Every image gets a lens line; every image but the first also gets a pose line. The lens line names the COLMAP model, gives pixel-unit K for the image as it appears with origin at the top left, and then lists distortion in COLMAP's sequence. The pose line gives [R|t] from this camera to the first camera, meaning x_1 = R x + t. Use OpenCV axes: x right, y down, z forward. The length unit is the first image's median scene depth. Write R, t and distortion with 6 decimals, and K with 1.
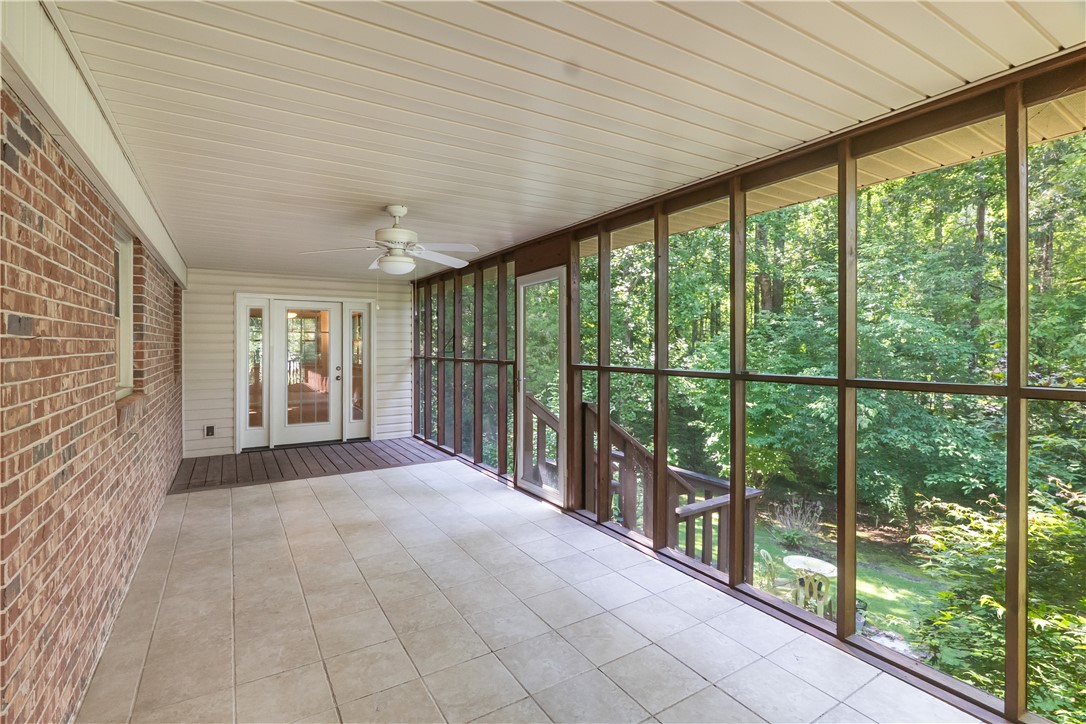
lens RADIAL K [[498.3, 0, 542.6], [0, 498.3, 350.4], [0, 0, 1]] dist [-0.009736, 0.000173]
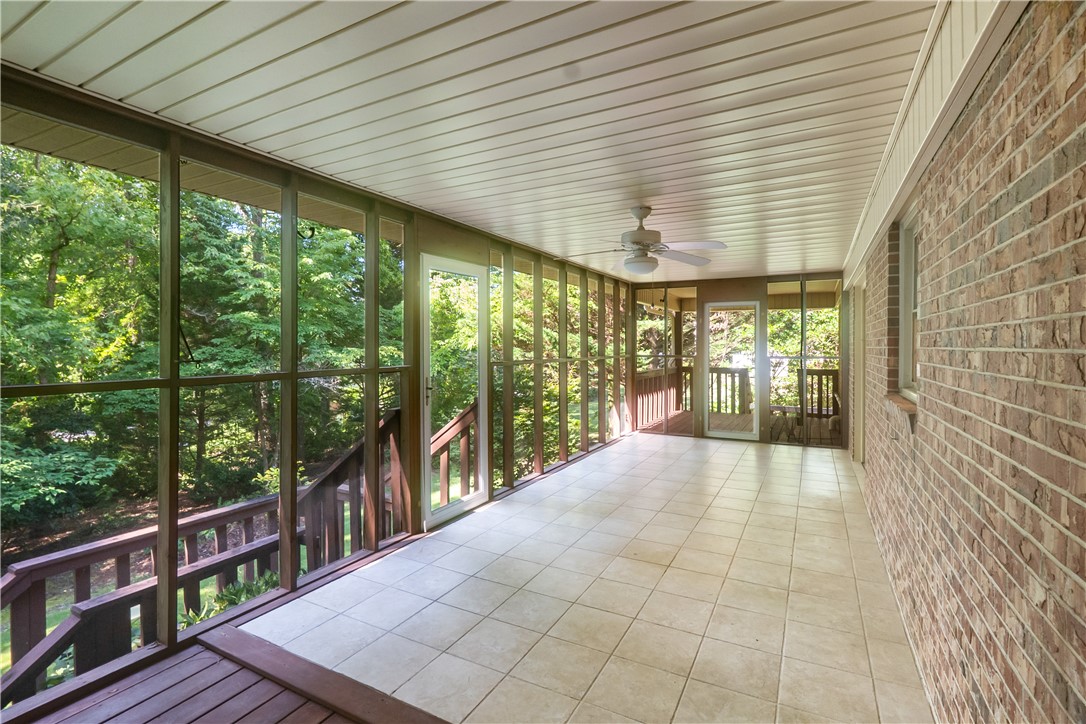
lens RADIAL K [[498.3, 0, 546.9], [0, 498.3, 355.0], [0, 0, 1]] dist [-0.009736, 0.000173]
pose [[-0.493446, -0.003887, 0.869767, -1.059542], [0.021140, 0.999641, 0.016461, -0.003639], [-0.869519, 0.026510, -0.493187, 1.619934]]
